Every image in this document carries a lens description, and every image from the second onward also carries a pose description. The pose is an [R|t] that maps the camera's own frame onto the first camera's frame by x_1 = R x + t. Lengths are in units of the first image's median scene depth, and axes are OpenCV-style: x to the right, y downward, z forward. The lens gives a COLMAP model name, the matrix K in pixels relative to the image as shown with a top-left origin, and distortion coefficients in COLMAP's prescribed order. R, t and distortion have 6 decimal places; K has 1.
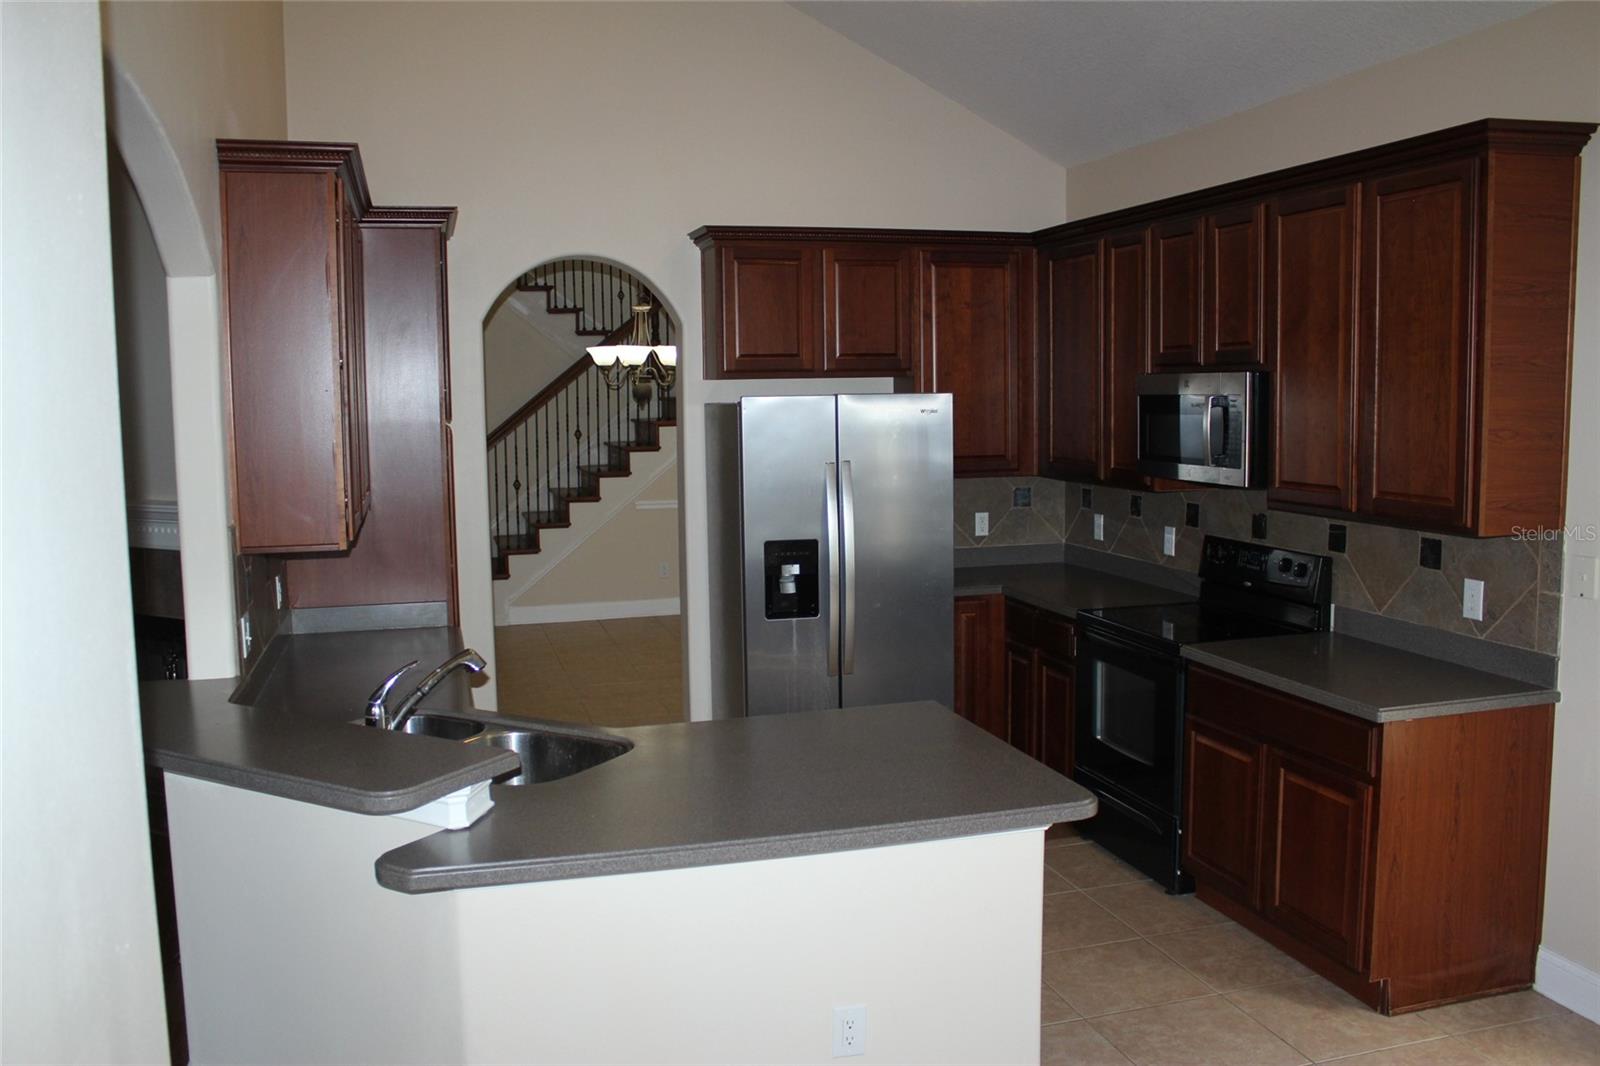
lens RADIAL K [[1371.6, 0, 800.0], [0, 1371.6, 533.0], [0, 0, 1]] dist [-0.170279, 0.150007]
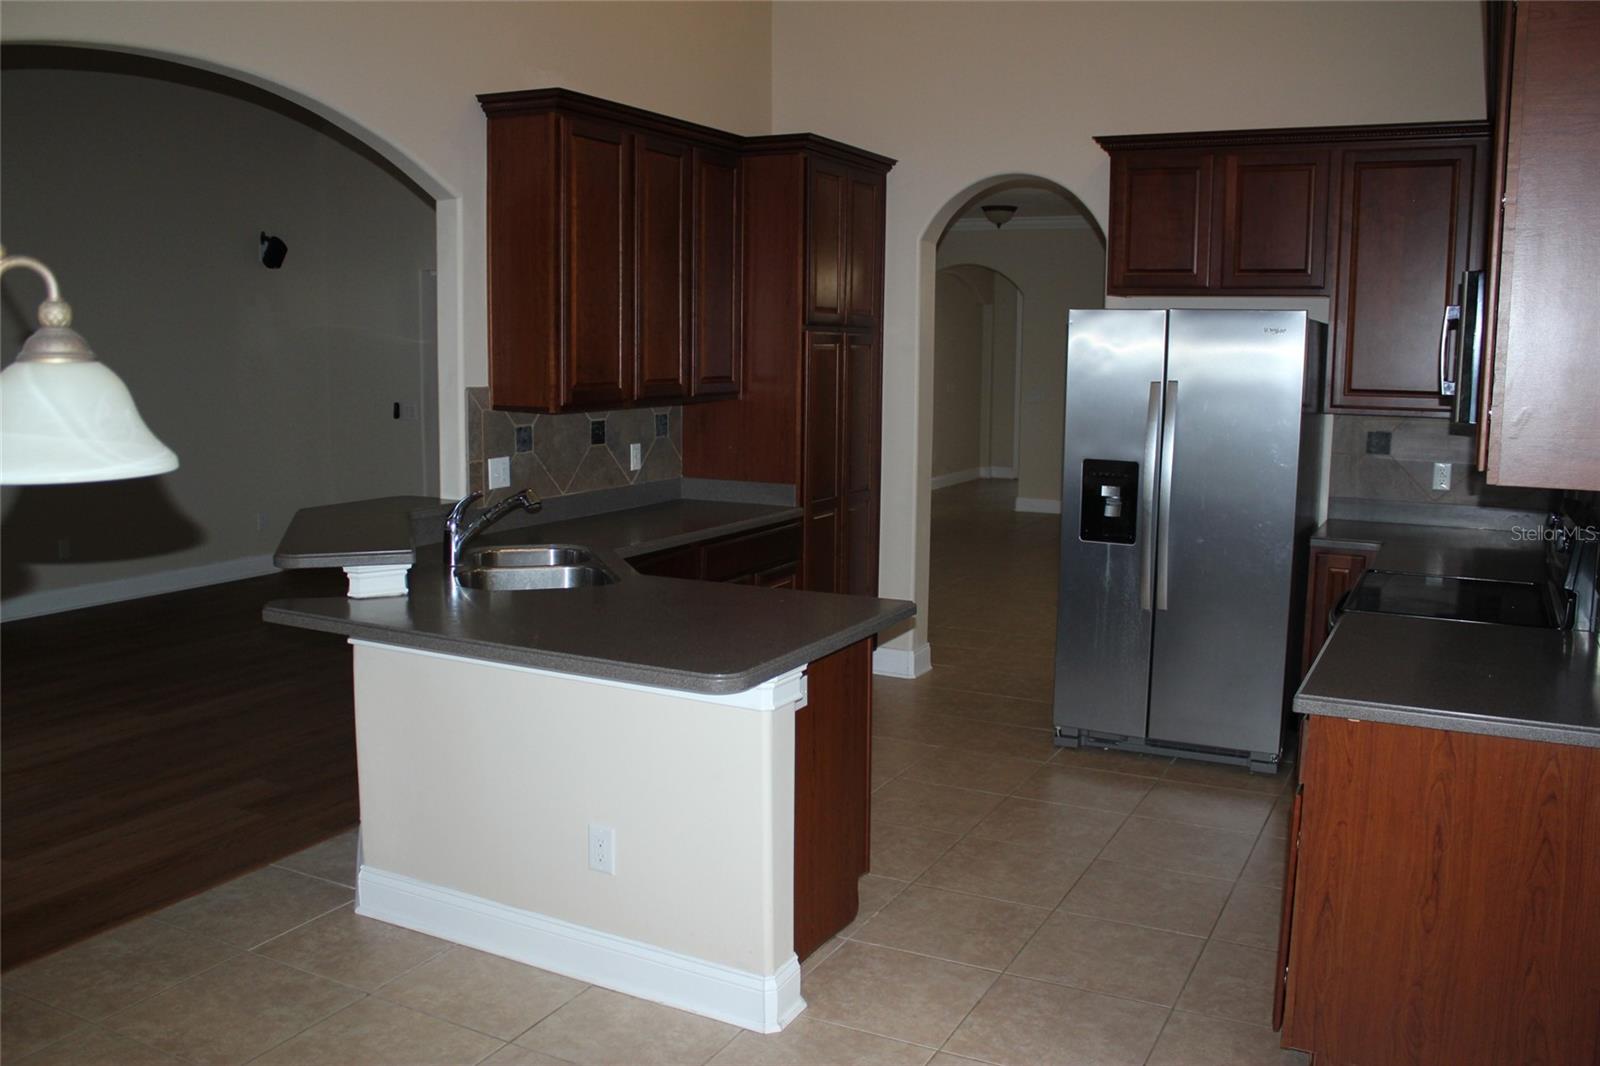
lens RADIAL K [[1371.6, 0, 800.0], [0, 1371.6, 533.0], [0, 0, 1]] dist [-0.170279, 0.150007]
pose [[0.722427, 0.118037, -0.681297, 0.489607], [-0.093838, 0.992942, 0.072527, 0.007163], [0.685050, 0.011537, 0.728405, 0.159773]]
